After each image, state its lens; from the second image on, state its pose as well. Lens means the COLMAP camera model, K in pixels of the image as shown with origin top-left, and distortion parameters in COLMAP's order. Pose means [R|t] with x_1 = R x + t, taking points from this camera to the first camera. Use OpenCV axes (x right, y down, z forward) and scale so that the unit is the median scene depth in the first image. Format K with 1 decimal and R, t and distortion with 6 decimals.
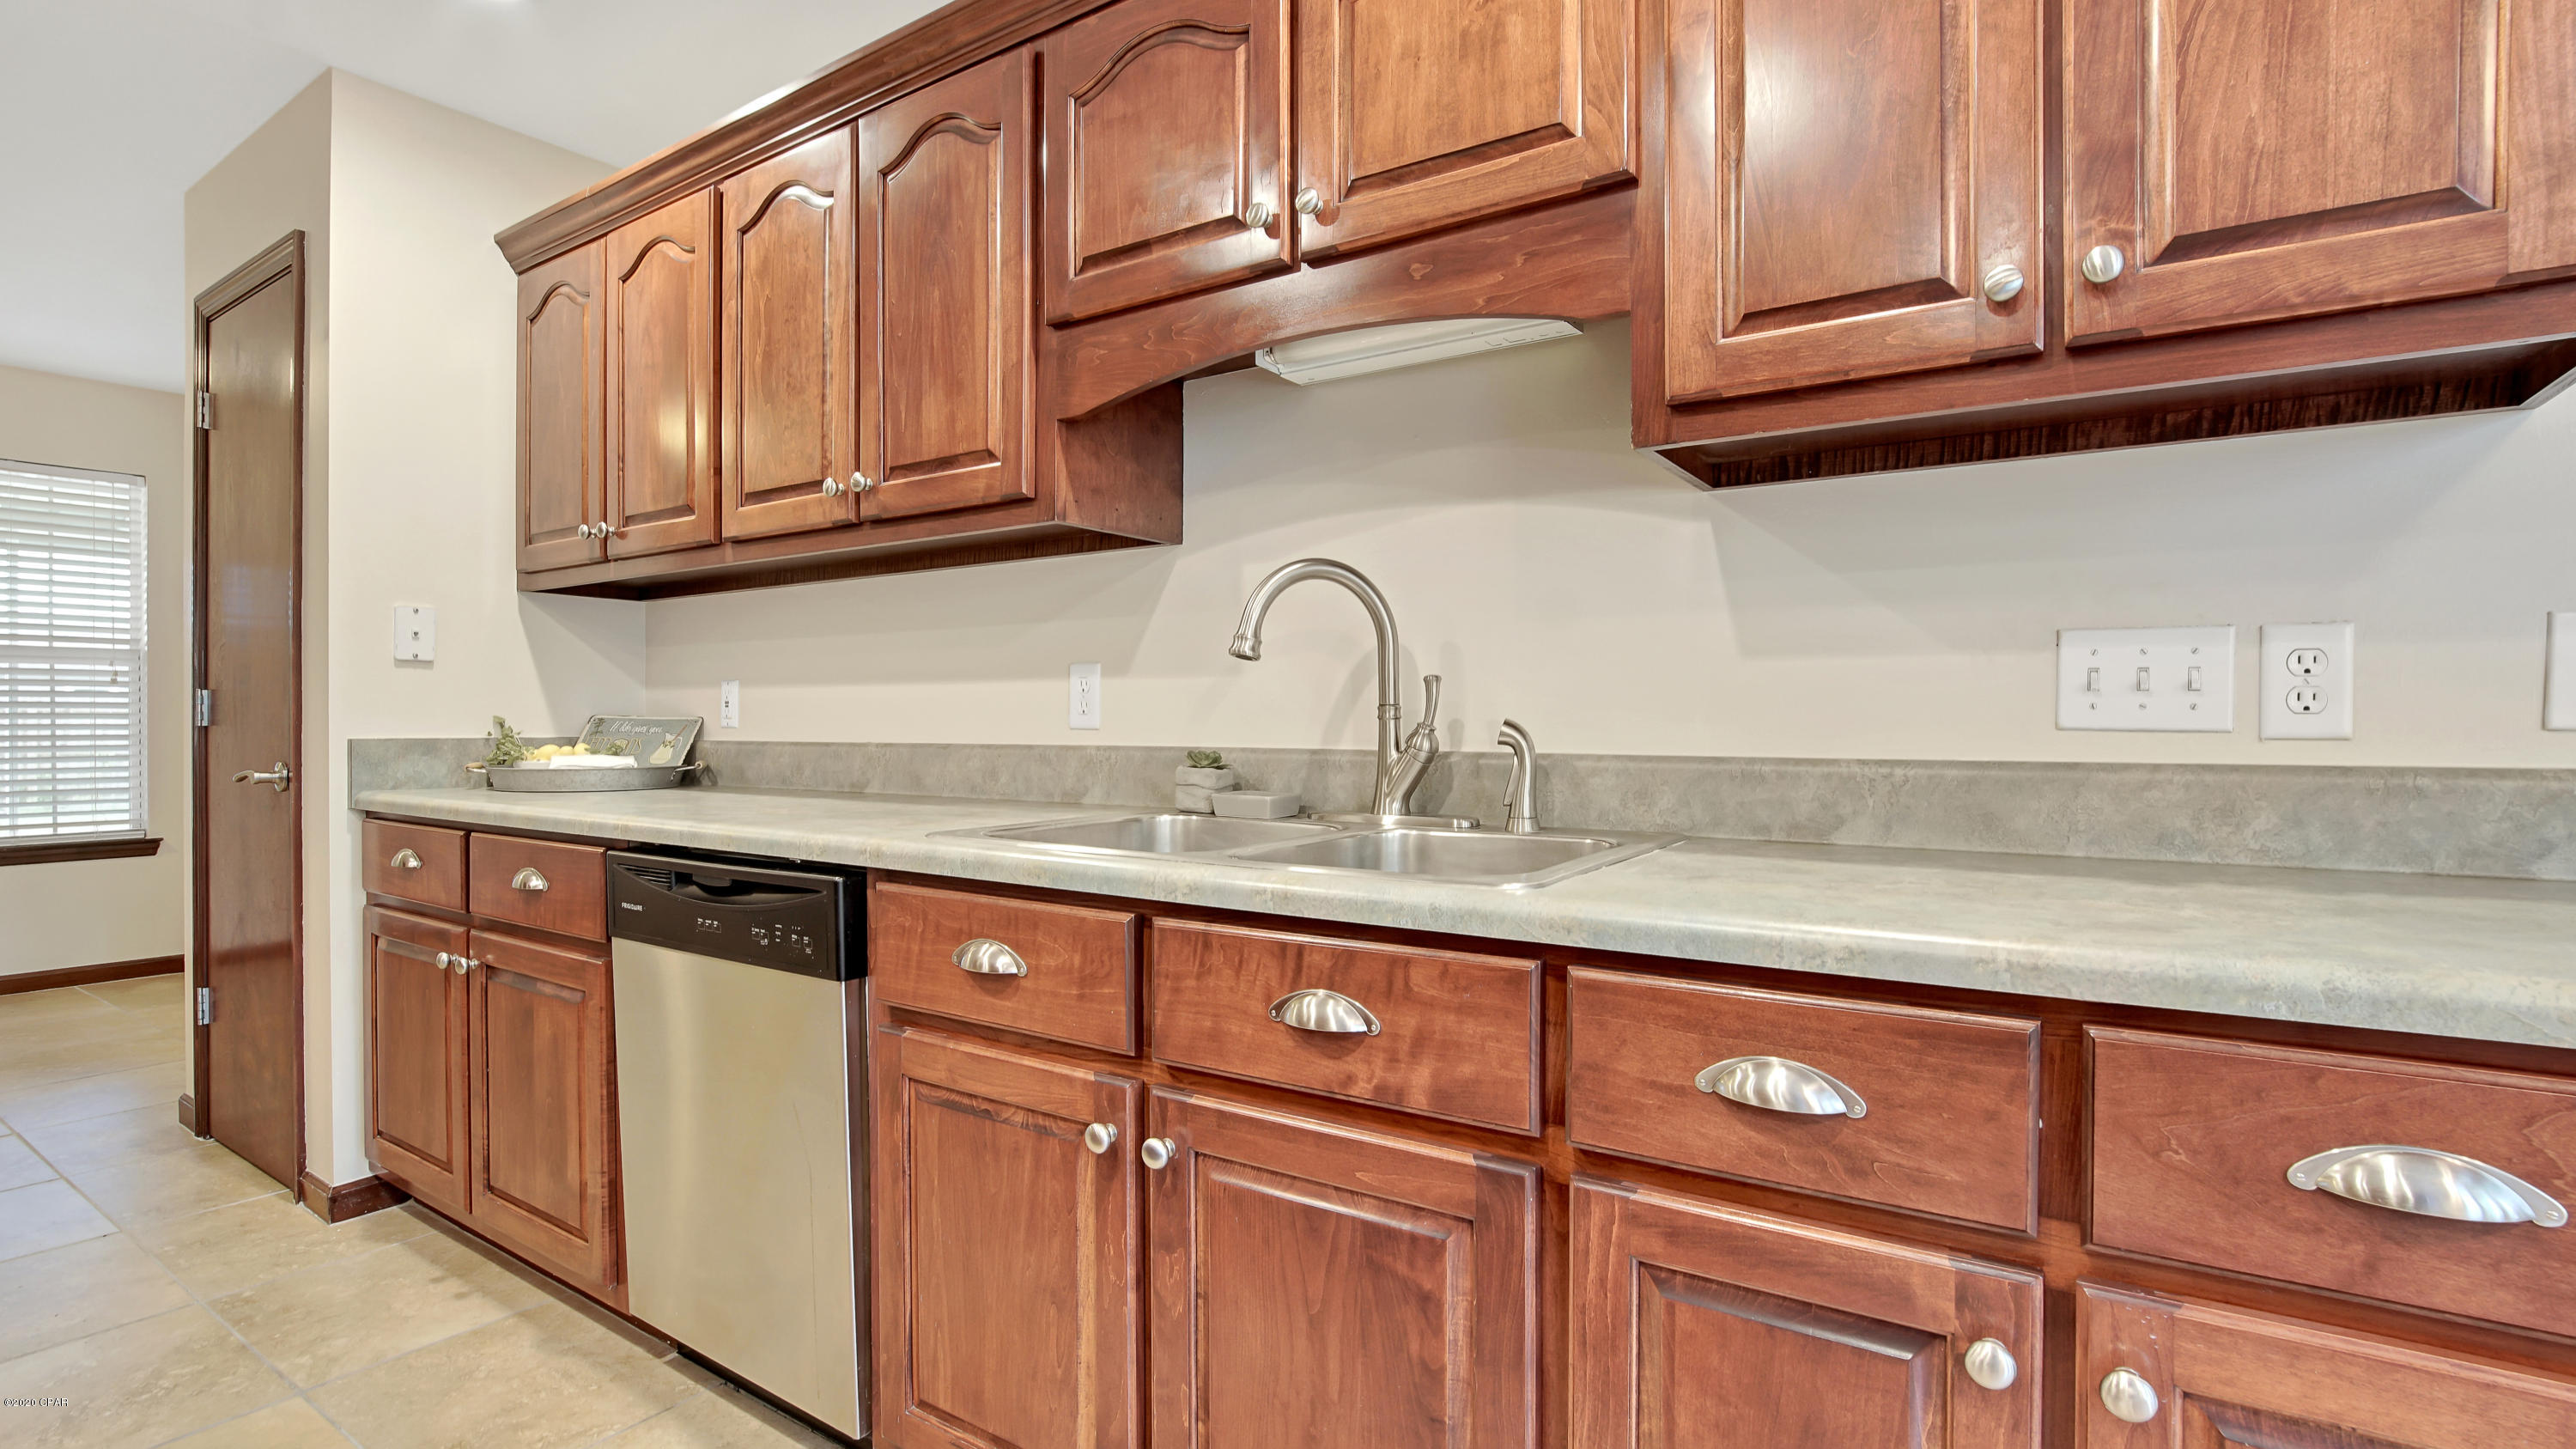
lens RADIAL K [[1217.5, 0, 1289.7], [0, 1217.5, 735.7], [0, 0, 1]] dist [-0.022982, 0.002230]
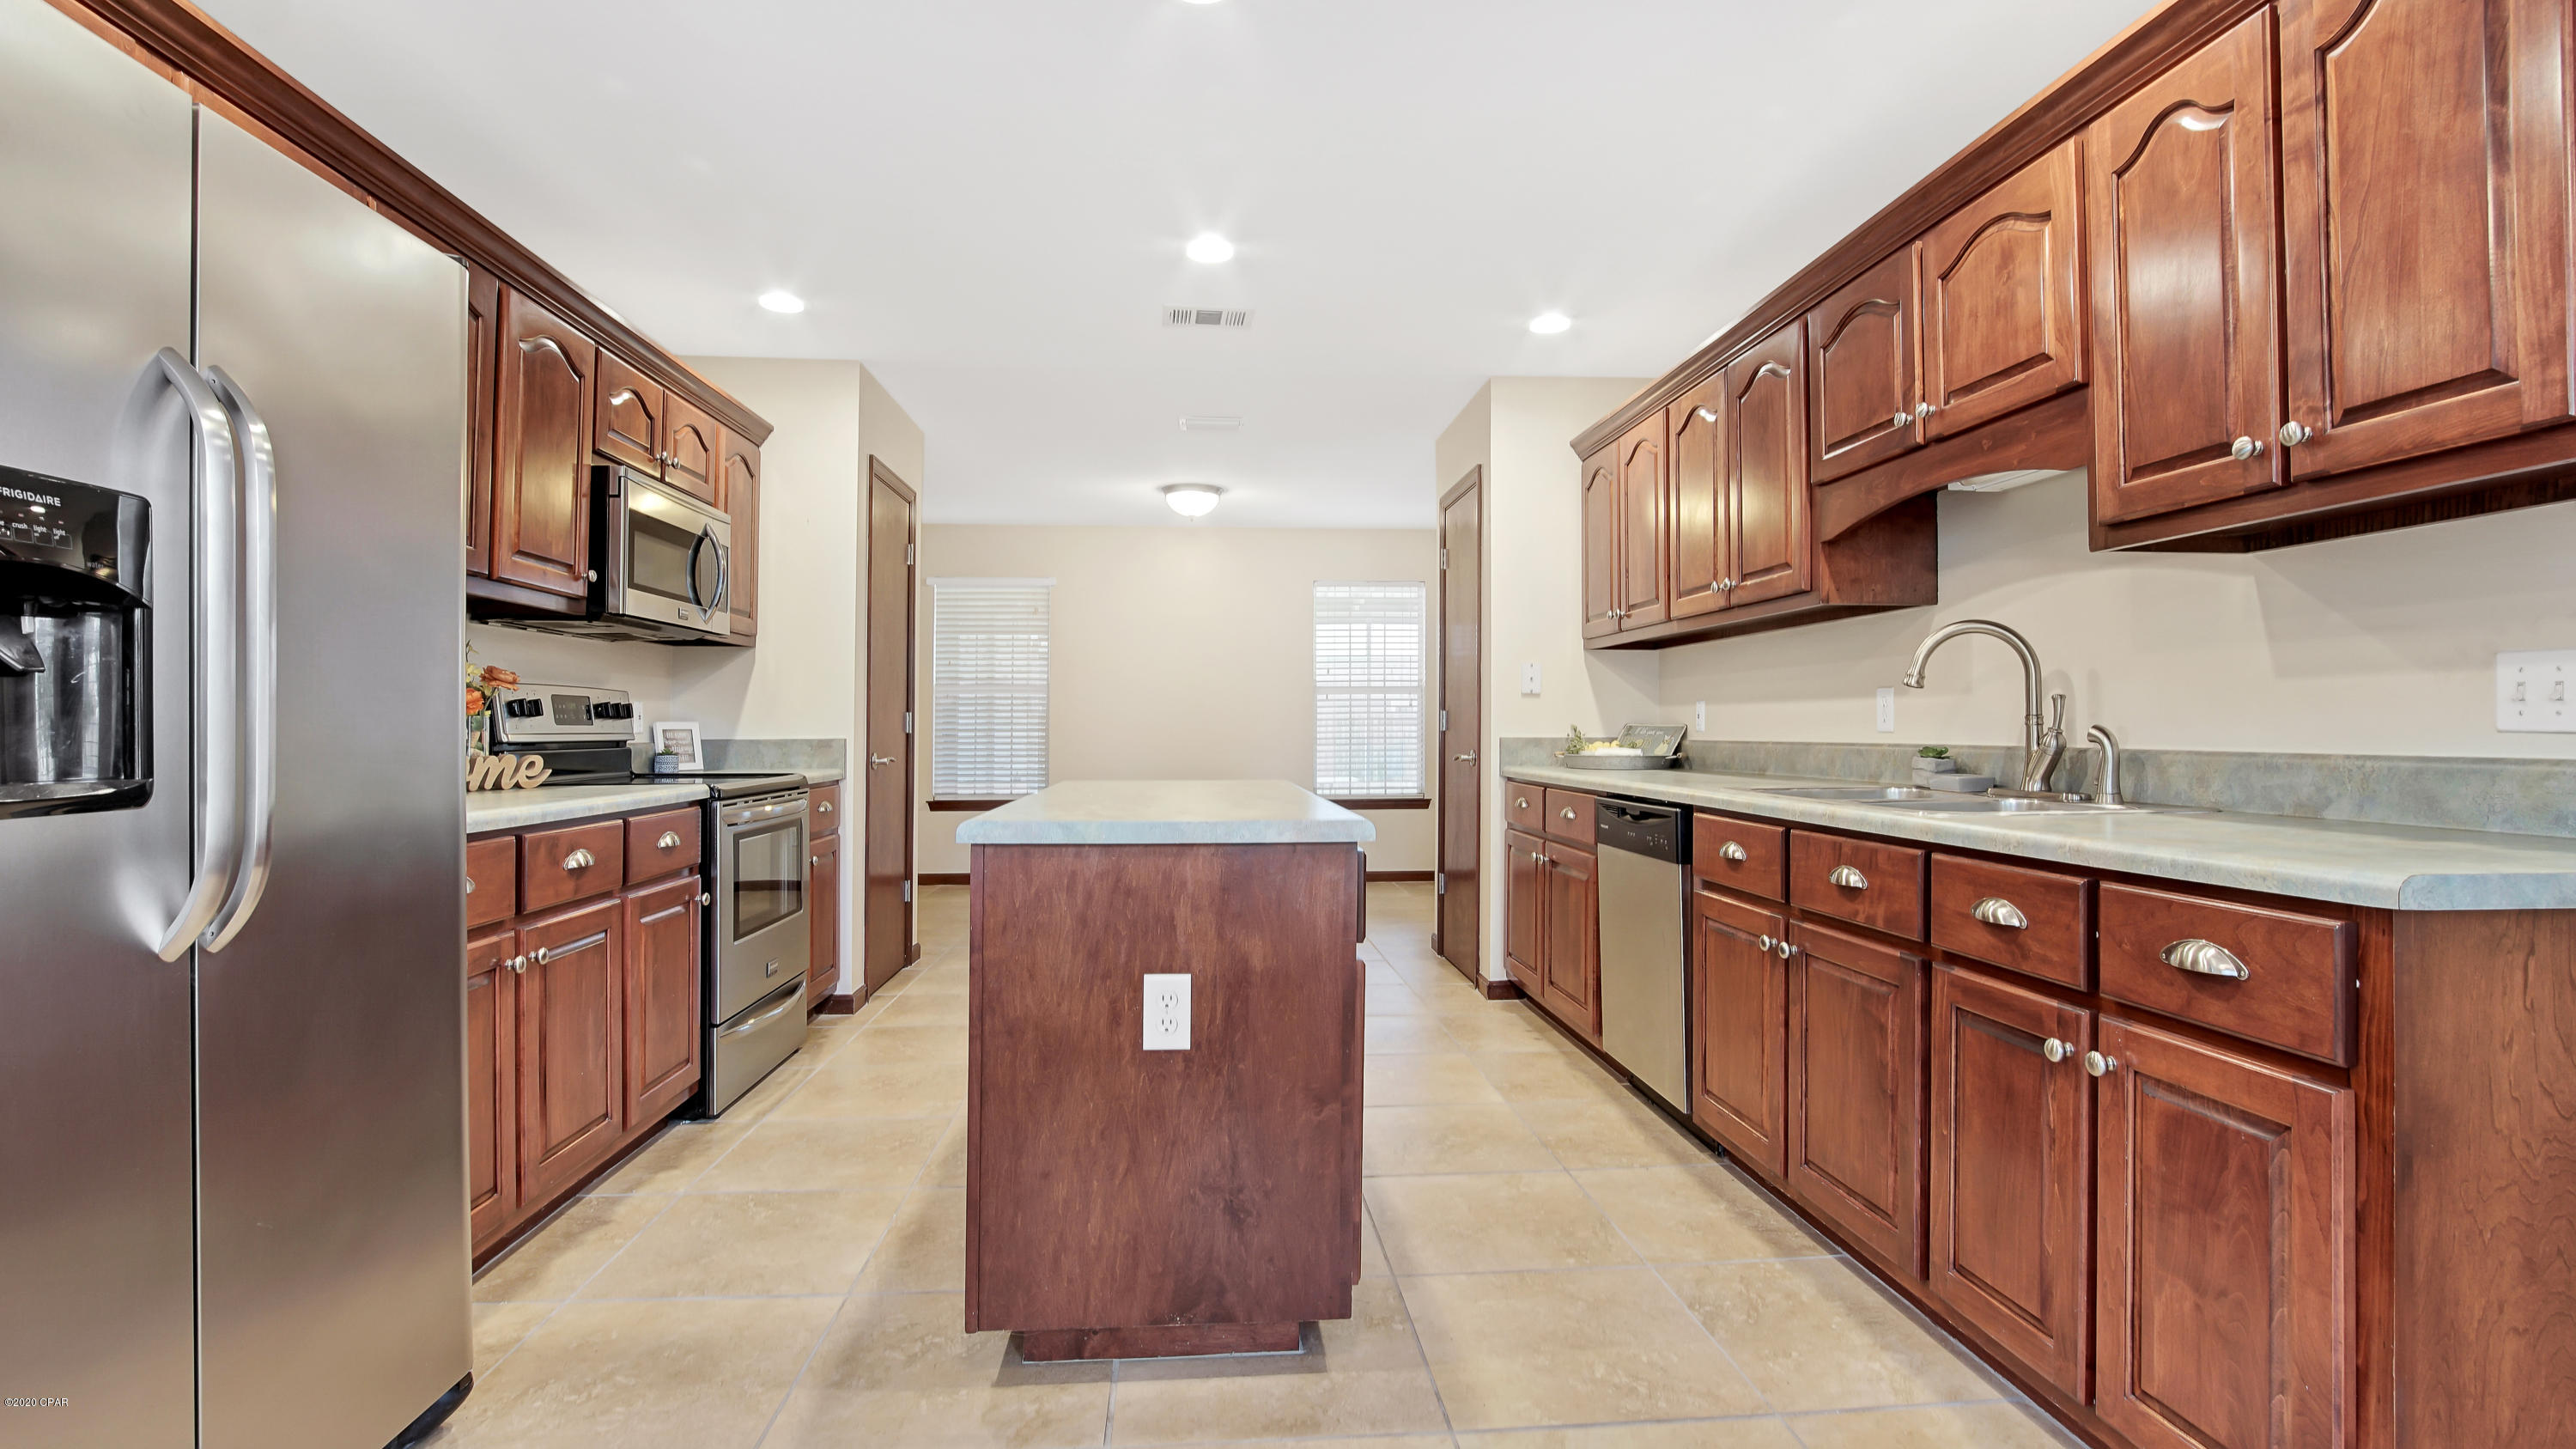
lens RADIAL K [[1217.5, 0, 1289.7], [0, 1217.5, 735.7], [0, 0, 1]] dist [-0.022982, 0.002230]
pose [[0.634220, 0.003373, -0.773145, 0.680800], [-0.007238, 0.999973, -0.001576, 0.008528], [0.773119, 0.006596, 0.634227, -0.644820]]
